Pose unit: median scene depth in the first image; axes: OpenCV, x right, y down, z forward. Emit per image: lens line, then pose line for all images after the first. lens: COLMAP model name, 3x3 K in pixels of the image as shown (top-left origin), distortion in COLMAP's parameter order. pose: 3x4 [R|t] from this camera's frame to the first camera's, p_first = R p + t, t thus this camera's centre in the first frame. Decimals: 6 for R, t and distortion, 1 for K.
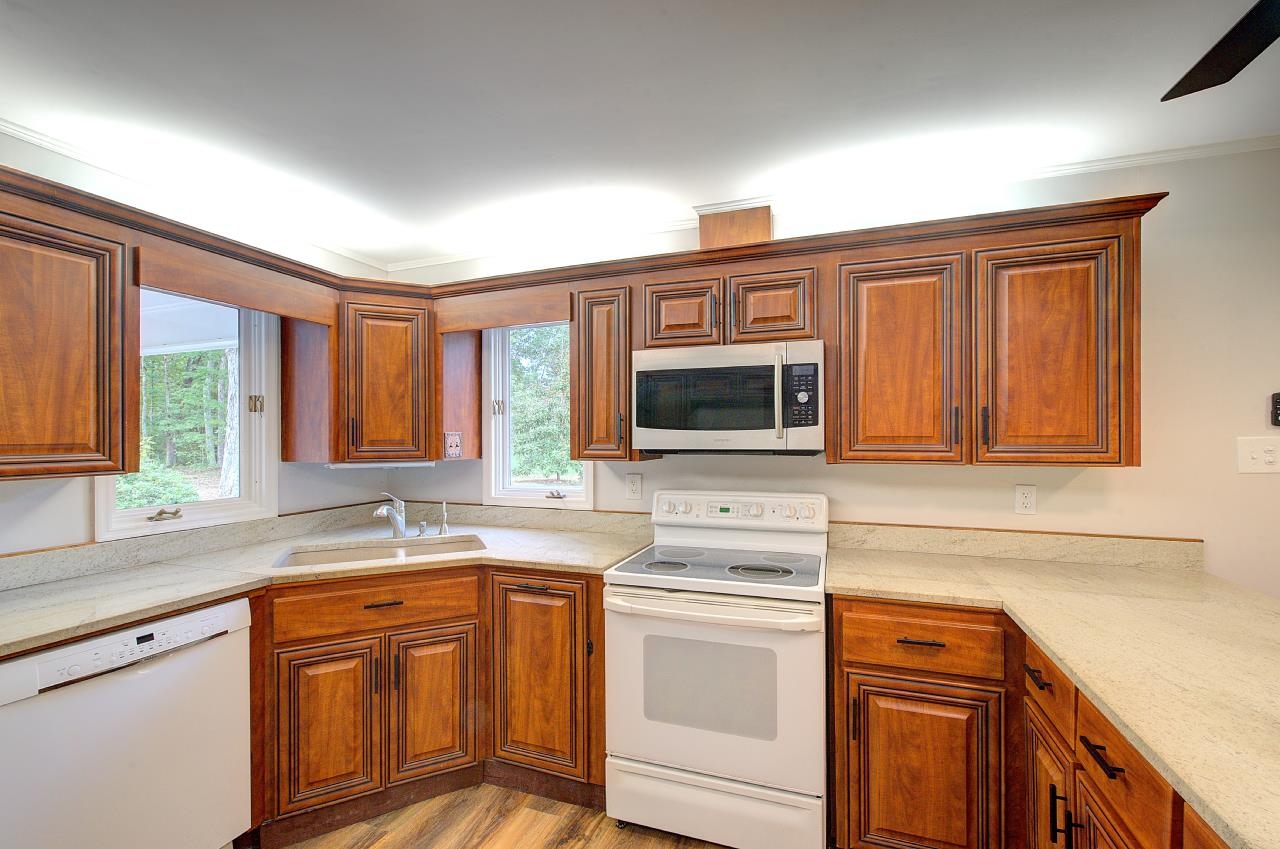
lens RADIAL K [[545.0, 0, 649.0], [0, 545.0, 432.8], [0, 0, 1]] dist [0.001346, 0.002140]
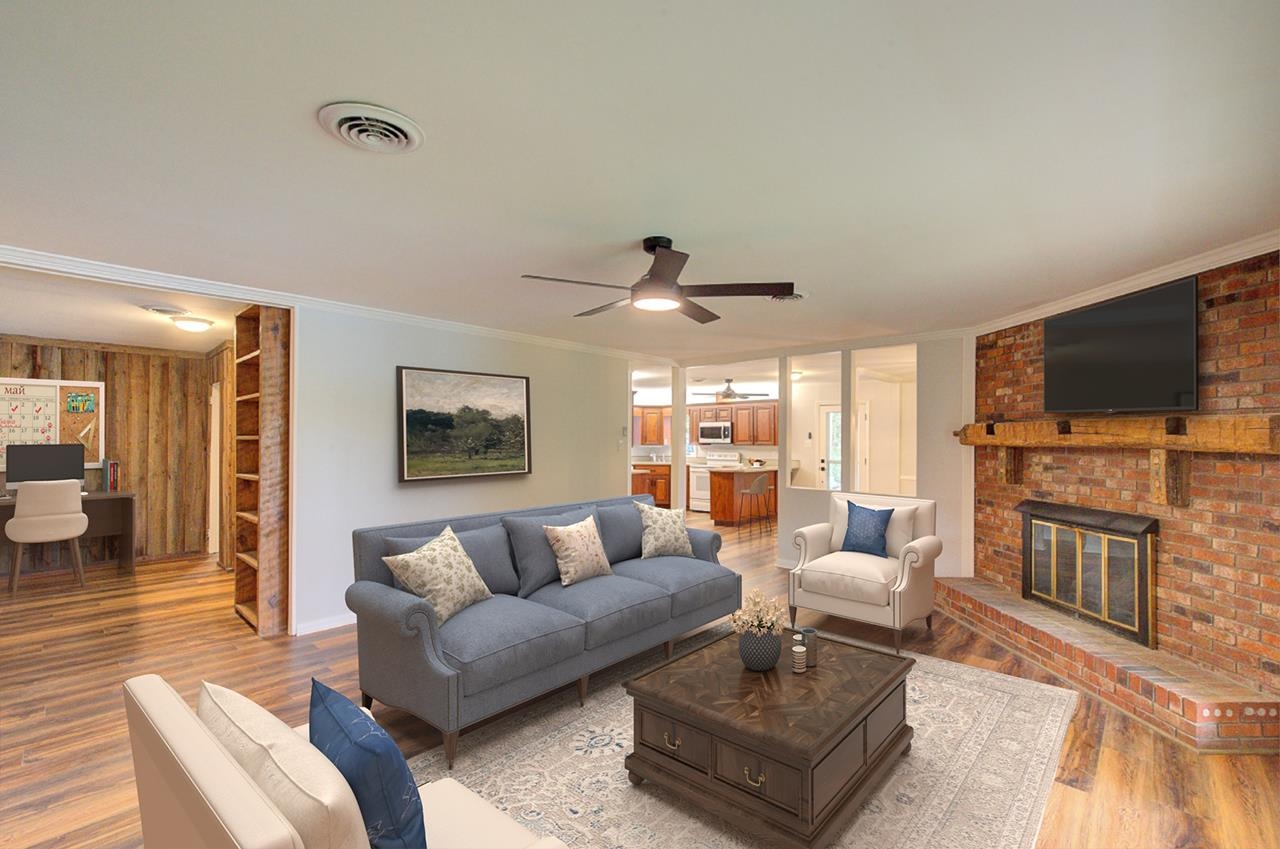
lens RADIAL K [[545.0, 0, 637.8], [0, 545.0, 432.8], [0, 0, 1]] dist [0.001346, 0.002140]
pose [[0.911018, -0.003312, -0.412354, 1.677306], [0.001591, 0.999989, -0.004516, -0.042963], [0.412364, 0.003459, 0.911012, -4.162195]]
